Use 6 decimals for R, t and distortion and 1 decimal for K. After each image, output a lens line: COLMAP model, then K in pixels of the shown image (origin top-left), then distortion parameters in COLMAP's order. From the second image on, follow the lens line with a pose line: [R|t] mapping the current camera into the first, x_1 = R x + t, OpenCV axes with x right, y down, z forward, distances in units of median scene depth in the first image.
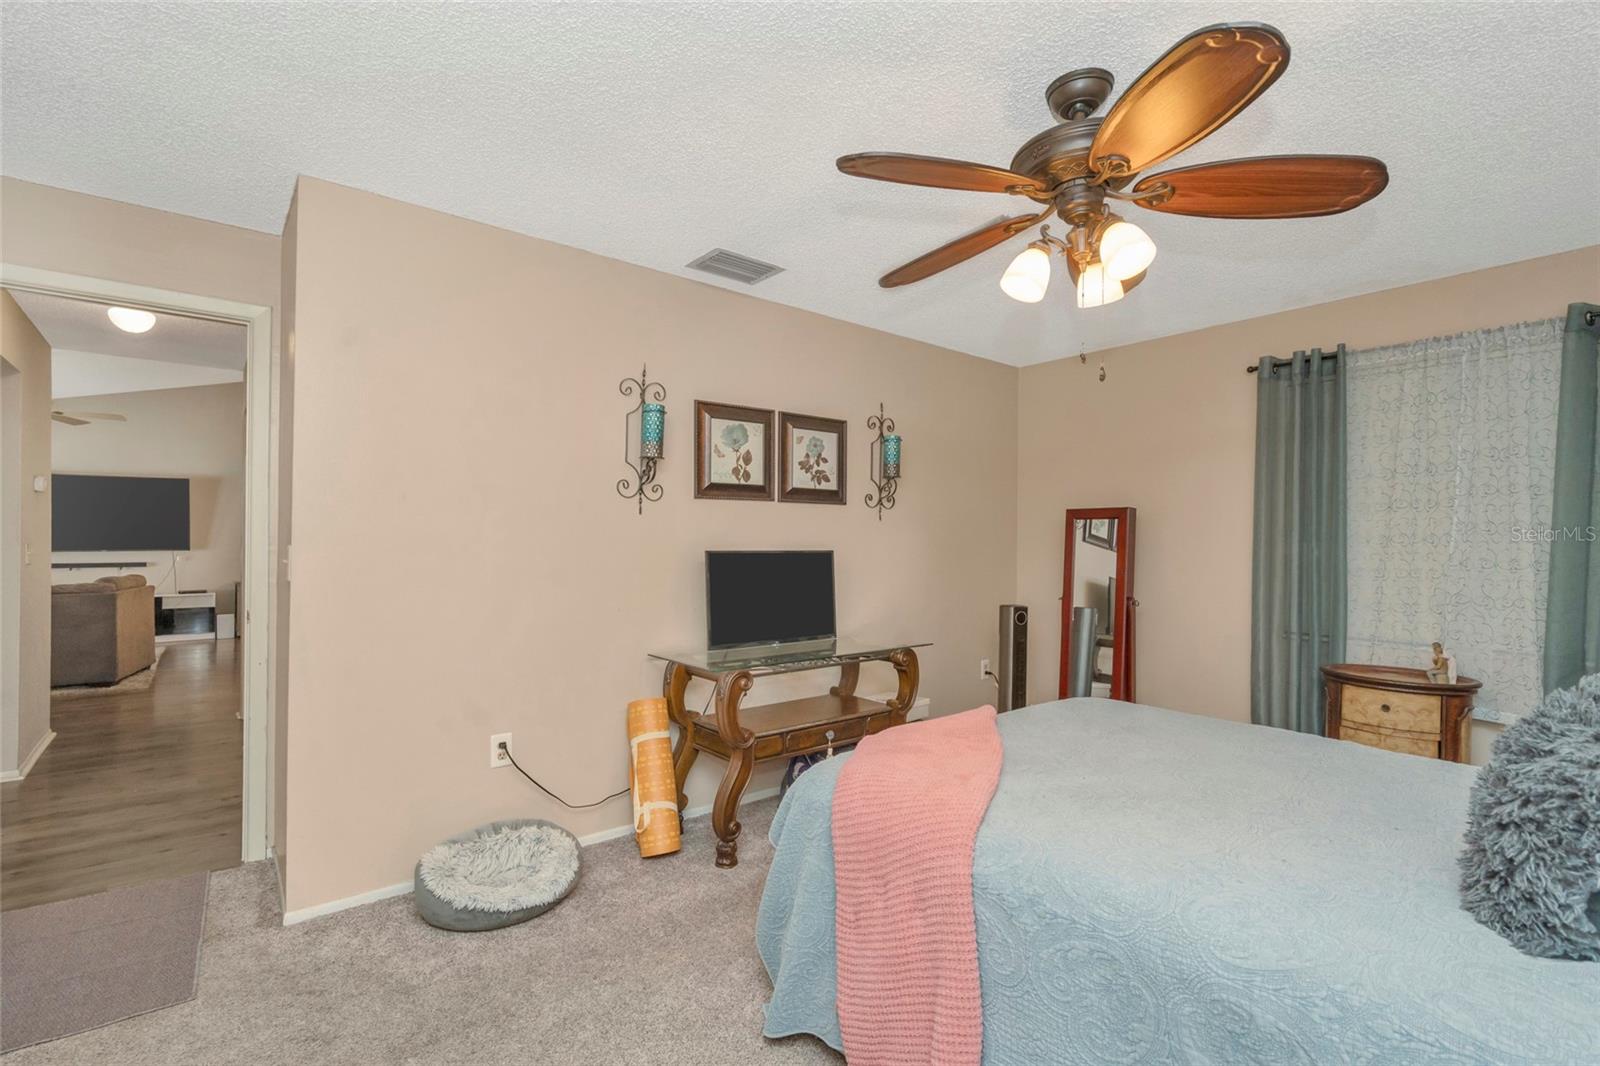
lens RADIAL K [[728.3, 0, 803.9], [0, 728.3, 535.7], [0, 0, 1]] dist [-0.000890, 0.000253]
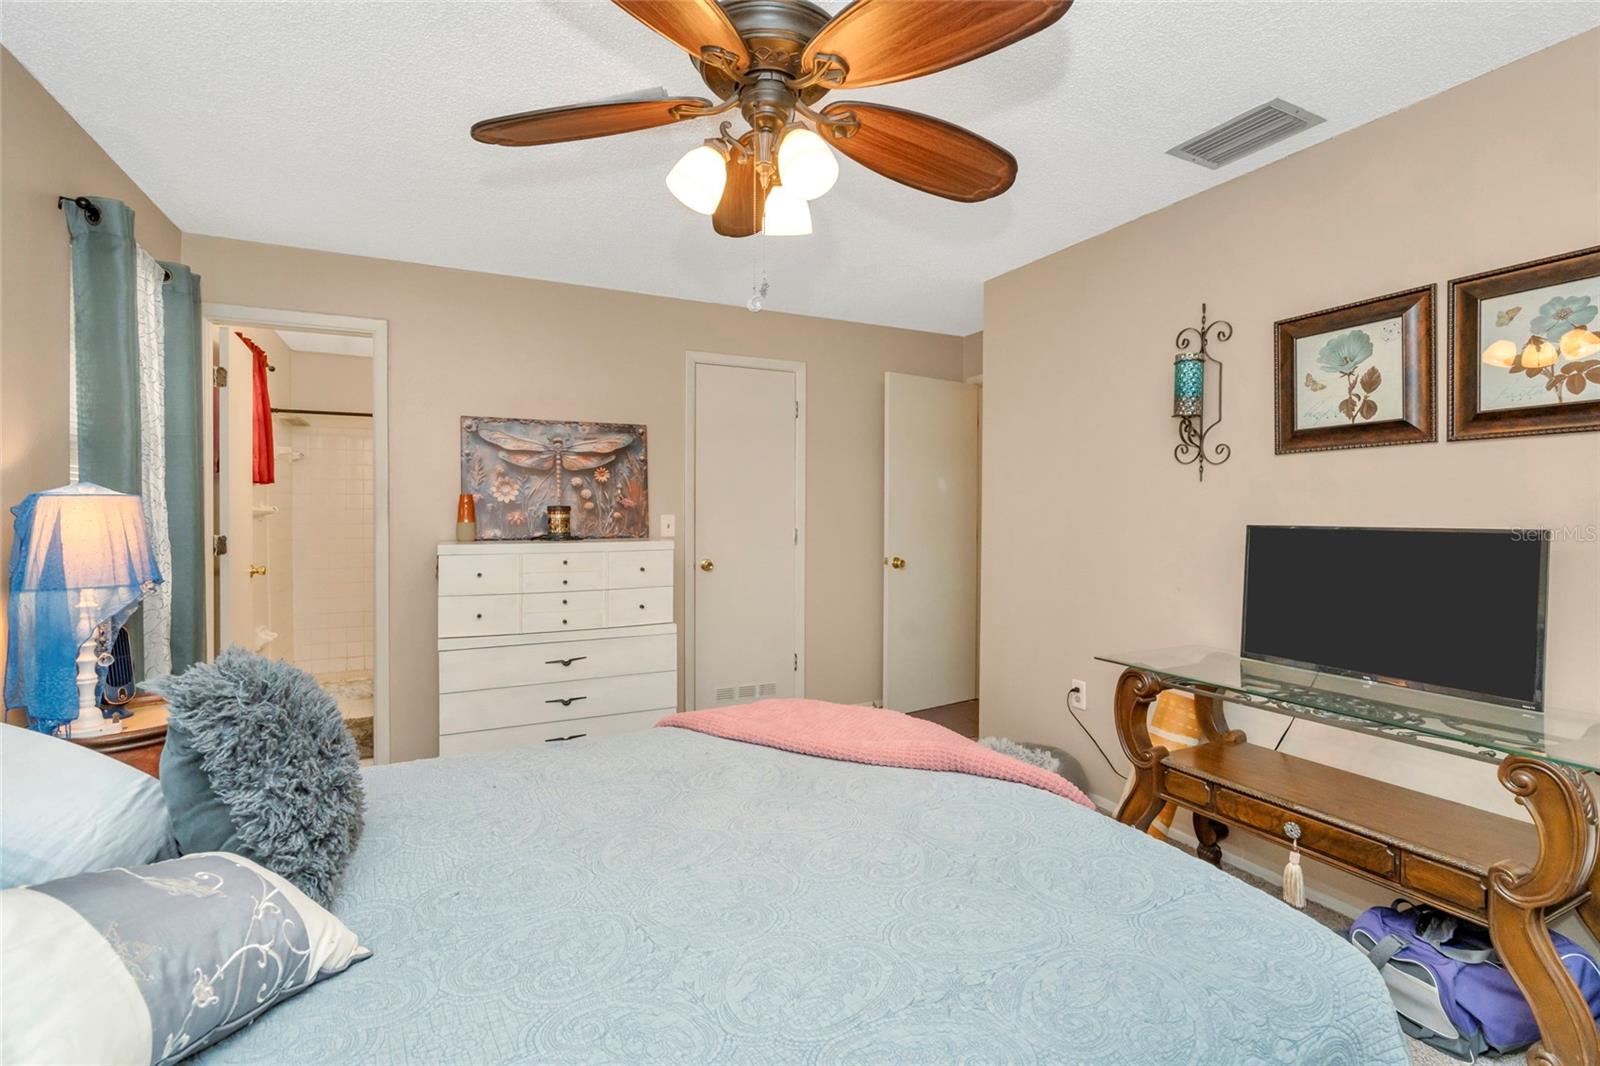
lens RADIAL K [[728.3, 0, 803.1], [0, 728.3, 518.5], [0, 0, 1]] dist [-0.002584, 0.000548]
pose [[-0.225871, -0.004637, -0.974146, 0.661410], [-0.006590, 0.999973, -0.003232, 0.018403], [0.974135, 0.005690, -0.225895, 0.681621]]
